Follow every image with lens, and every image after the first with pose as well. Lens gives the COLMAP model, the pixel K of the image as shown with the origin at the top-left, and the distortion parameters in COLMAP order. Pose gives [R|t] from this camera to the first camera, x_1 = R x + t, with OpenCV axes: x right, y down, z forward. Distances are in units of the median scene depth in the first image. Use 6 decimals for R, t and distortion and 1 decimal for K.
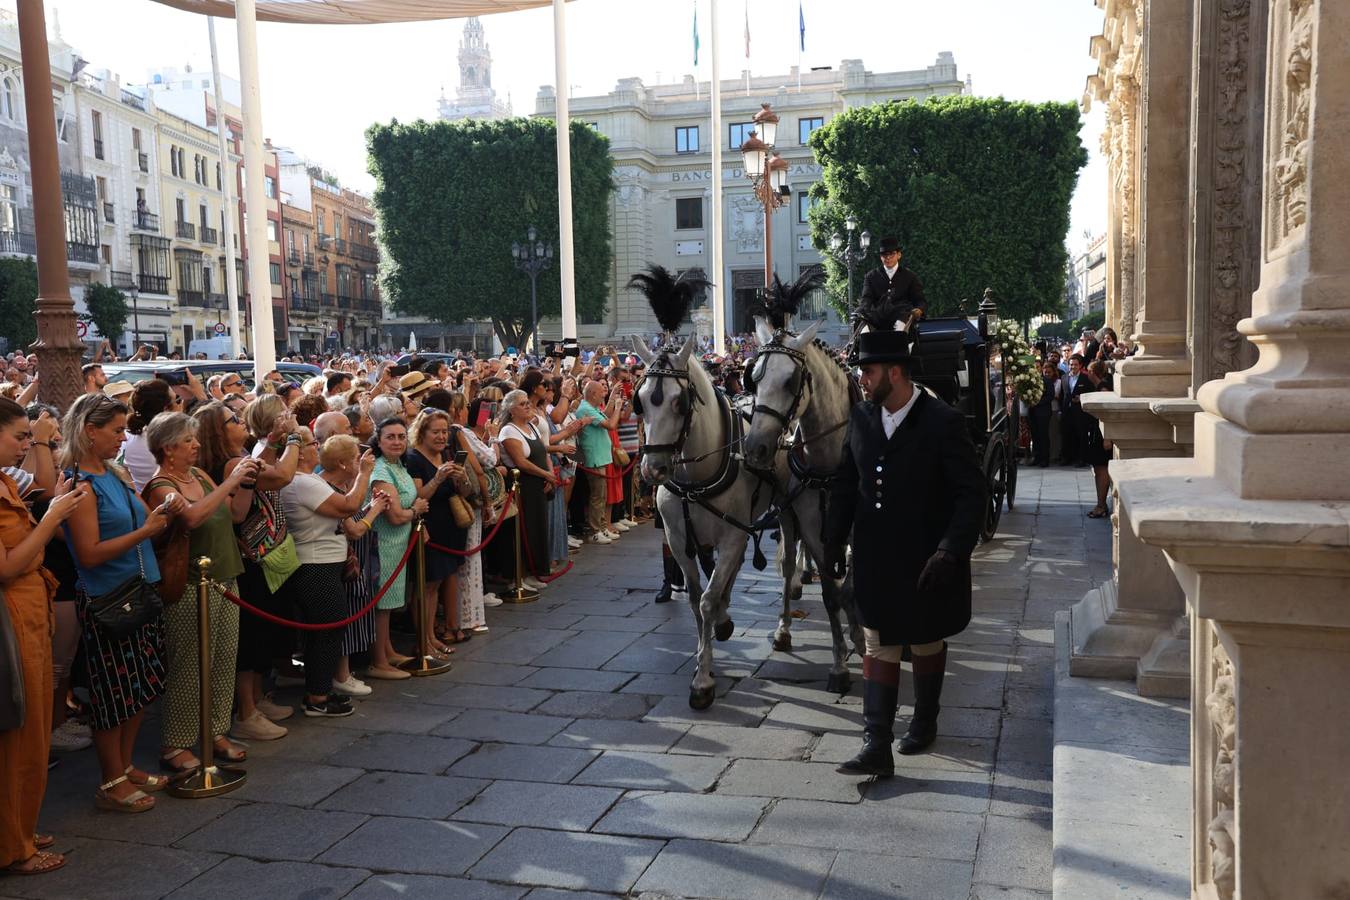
lens RADIAL K [[1201.4, 0, 682.0], [0, 1201.4, 448.6], [0, 0, 1]] dist [-0.032530, 0.217156]
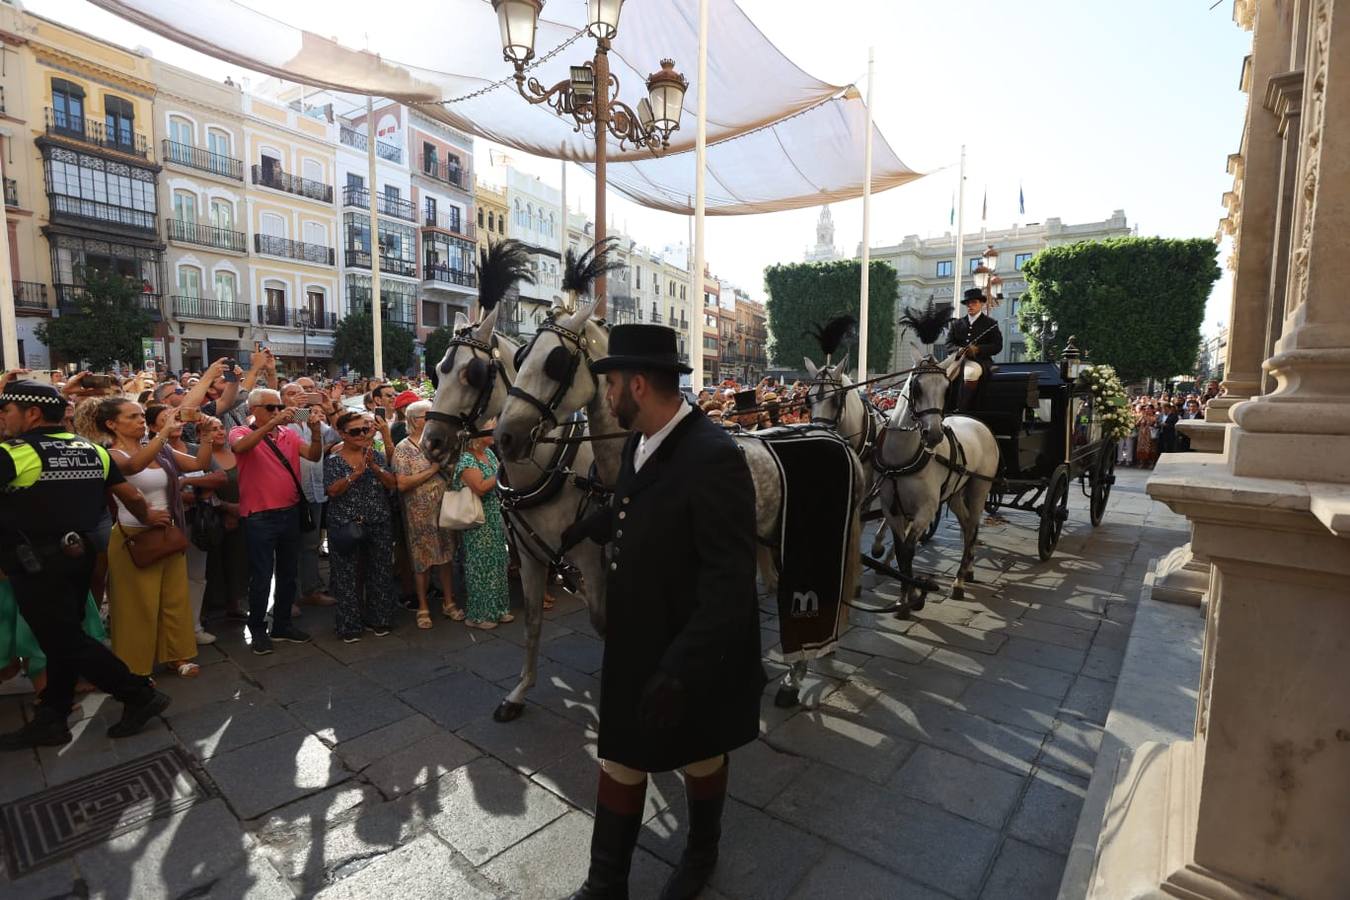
lens RADIAL K [[643.5, 0, 678.2], [0, 643.5, 449.2], [0, 0, 1]] dist [-0.046649, 0.021195]
pose [[0.927906, 0.066396, -0.366855, 0.003439], [-0.060528, 0.997788, 0.027491, 0.000878], [0.367869, -0.003304, 0.929872, 0.001128]]
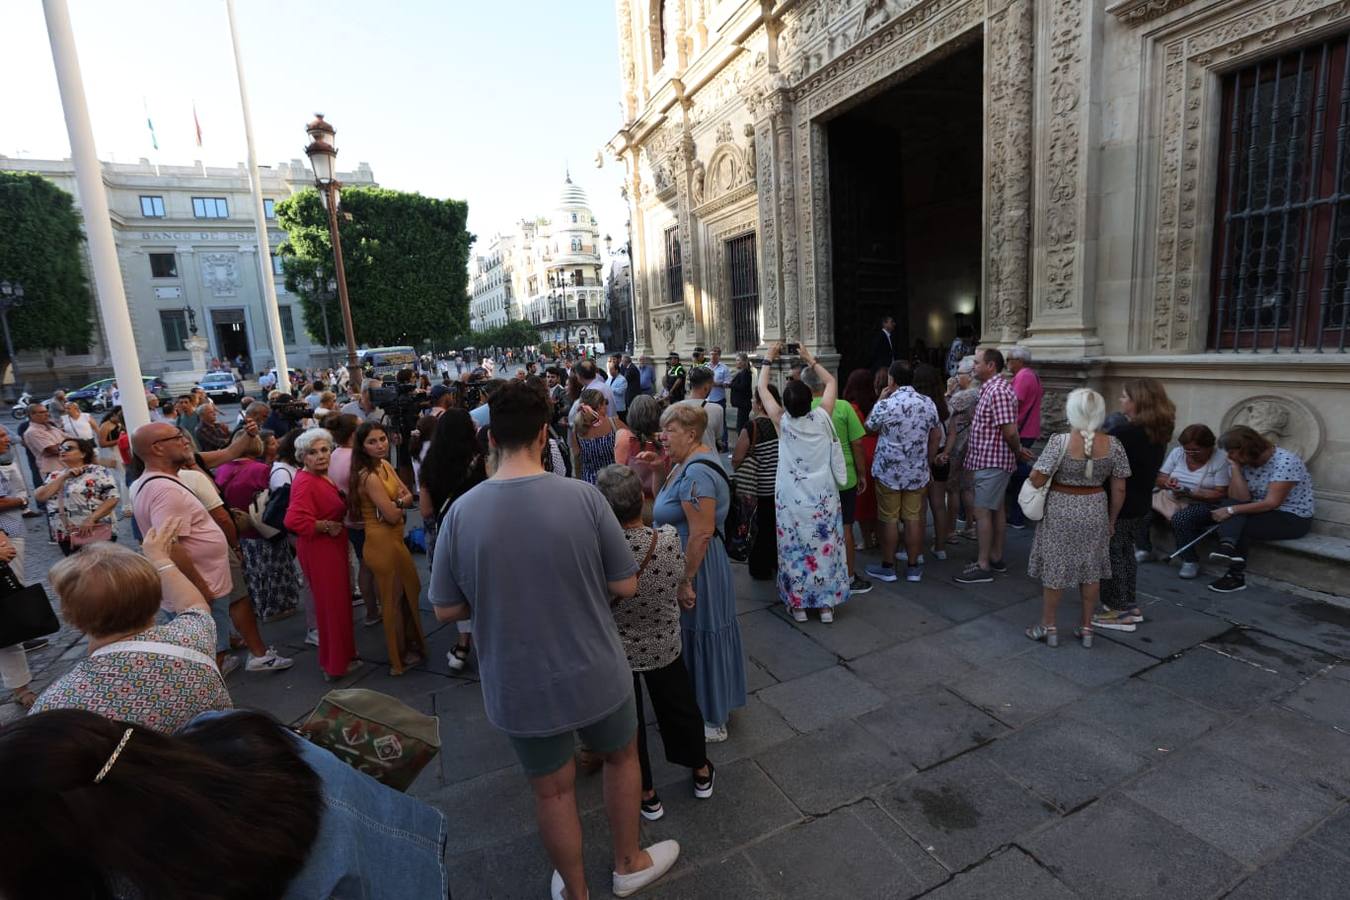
lens RADIAL K [[632.2, 0, 678.5], [0, 632.2, 454.6], [0, 0, 1]] dist [-0.043379, 0.016002]
pose [[0.760491, -0.137990, 0.634517, -0.028555], [0.094563, 0.990278, 0.102020, -0.012174], [-0.642426, -0.017583, 0.766146, 0.168782]]
